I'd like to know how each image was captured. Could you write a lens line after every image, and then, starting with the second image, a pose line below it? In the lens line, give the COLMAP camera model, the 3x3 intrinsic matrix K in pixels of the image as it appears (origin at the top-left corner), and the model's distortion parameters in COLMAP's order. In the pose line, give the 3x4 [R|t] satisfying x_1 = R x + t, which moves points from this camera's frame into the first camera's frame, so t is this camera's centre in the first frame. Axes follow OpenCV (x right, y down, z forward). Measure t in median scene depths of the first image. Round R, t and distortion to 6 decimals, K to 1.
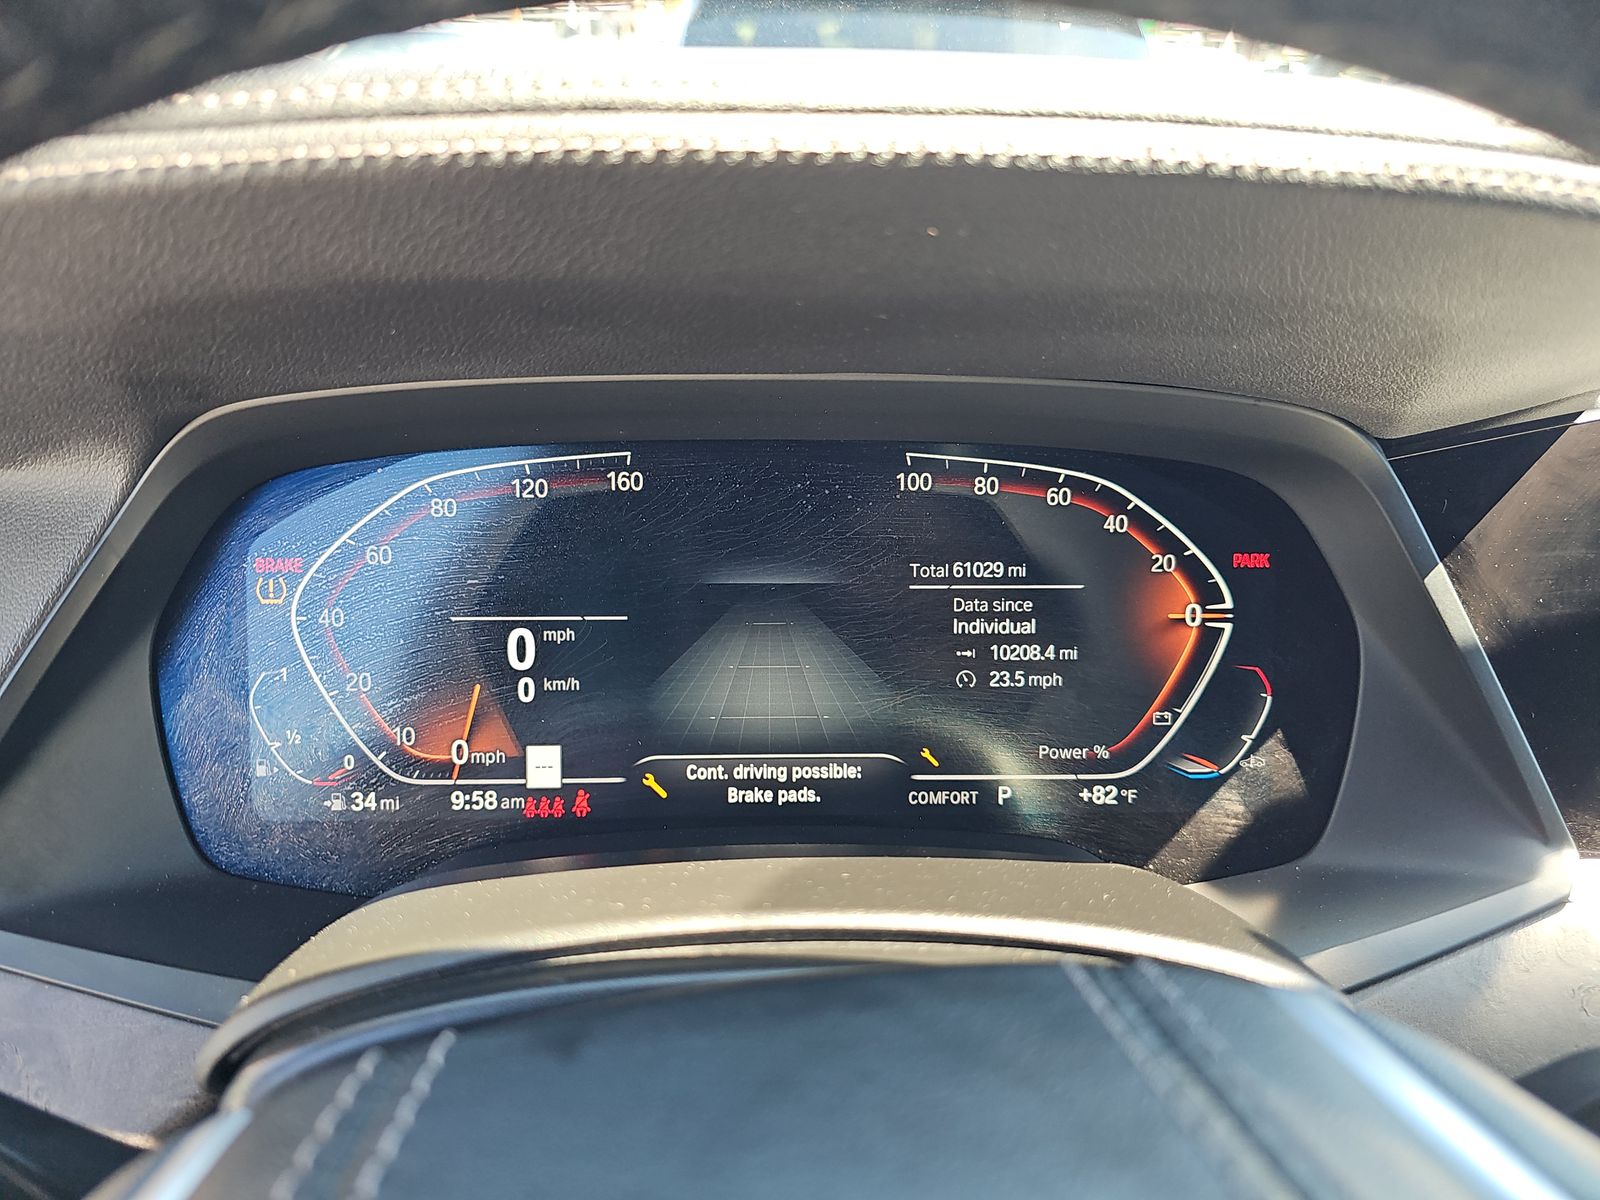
lens RADIAL K [[1058.0, 0, 792.5], [0, 1058.0, 608.2], [0, 0, 1]] dist [0.035857, -0.038078]
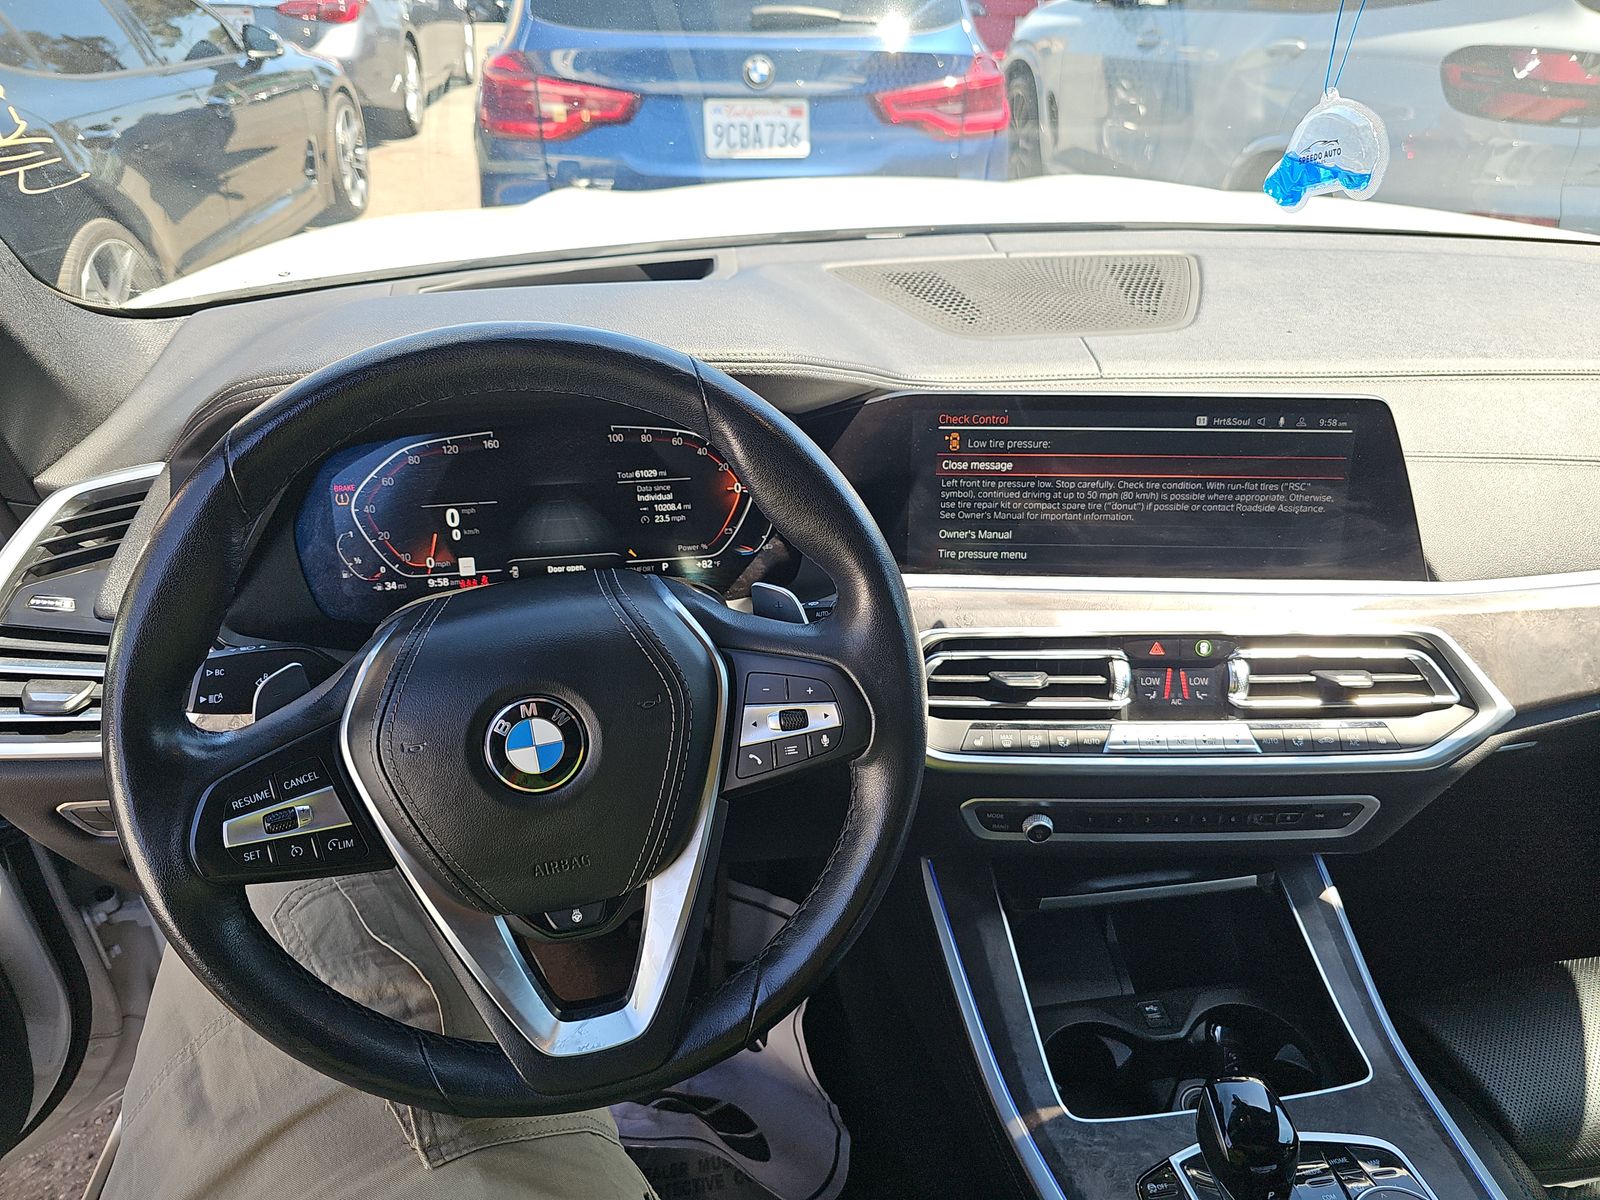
lens RADIAL K [[1058.0, 0, 800.1], [0, 1058.0, 593.5], [0, 0, 1]] dist [0.035857, -0.038078]
pose [[0.994296, -0.066212, 0.083617, 0.305166], [0.058213, 0.993801, 0.094714, 0.026684], [-0.089370, -0.089306, 0.991987, -1.432254]]
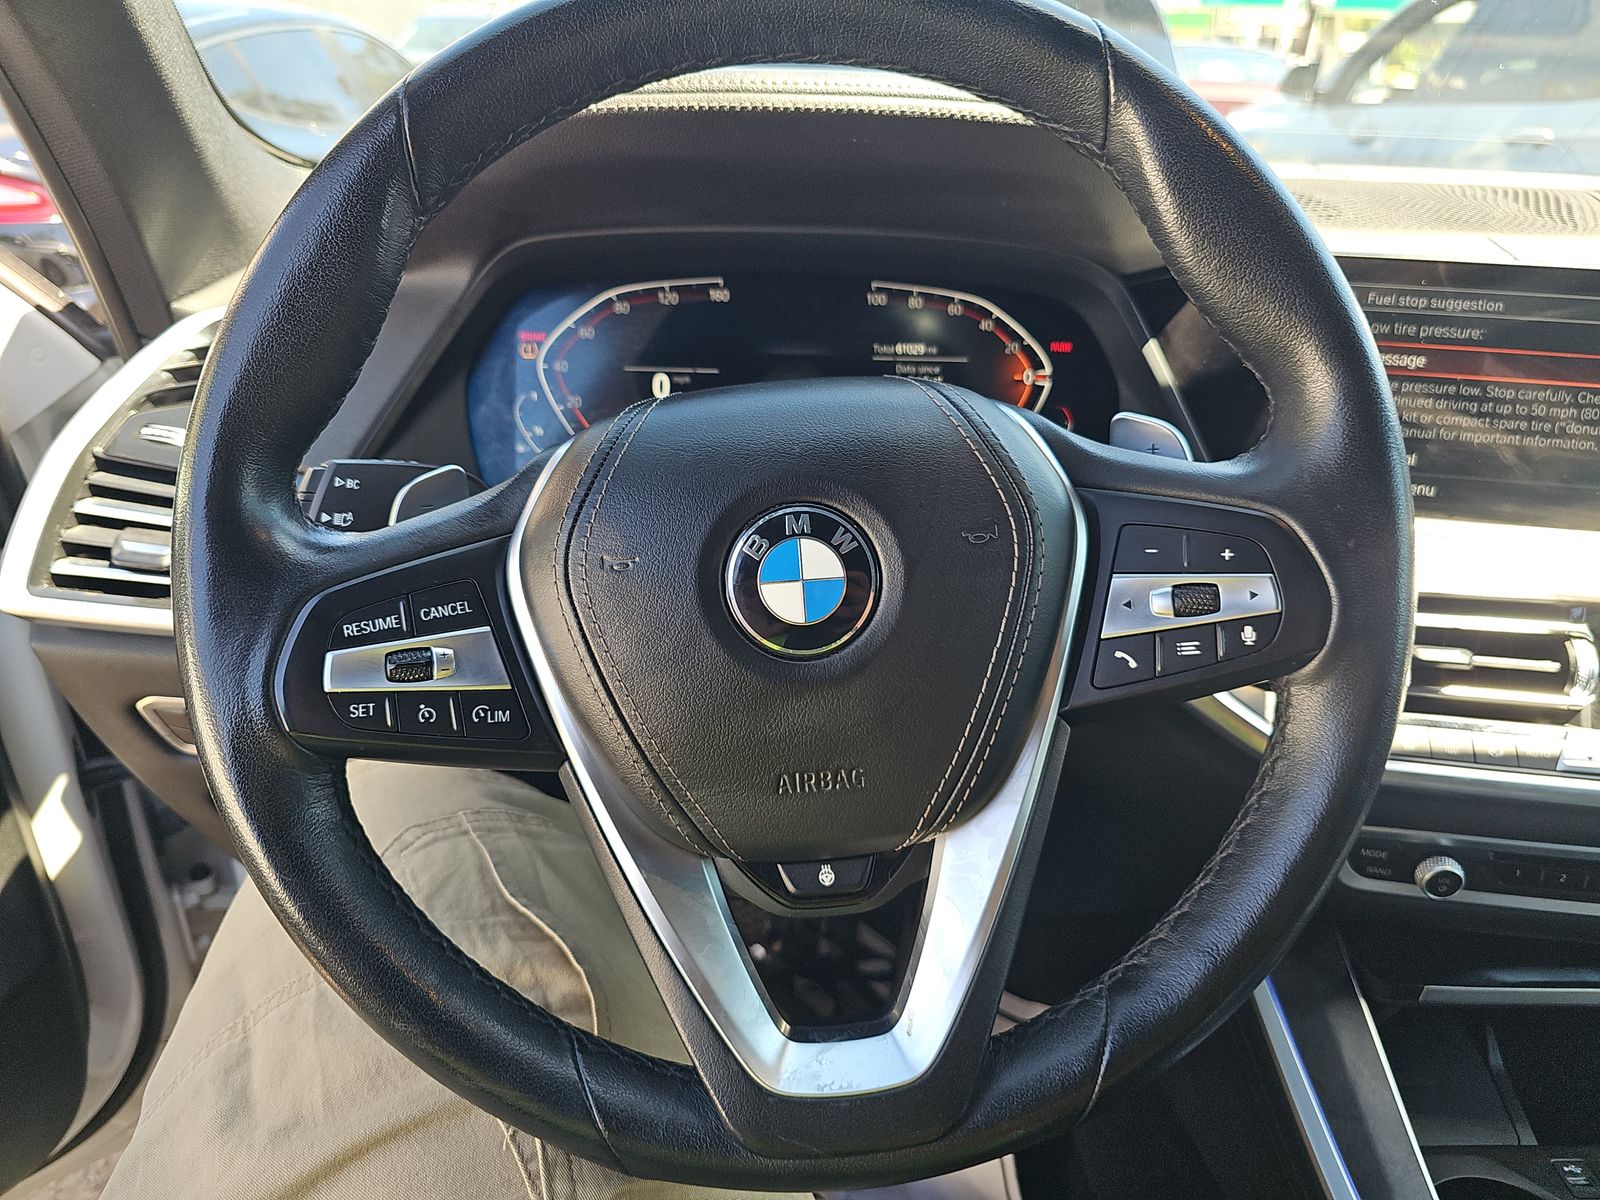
lens RADIAL K [[1058.0, 0, 808.4], [0, 1058.0, 600.4], [0, 0, 1]] dist [0.035857, -0.038078]
pose [[0.999390, 0.024734, -0.024675, 0.055644], [-0.024762, 0.999693, -0.000842, 0.405407], [0.024647, 0.001453, 0.999695, -0.837357]]
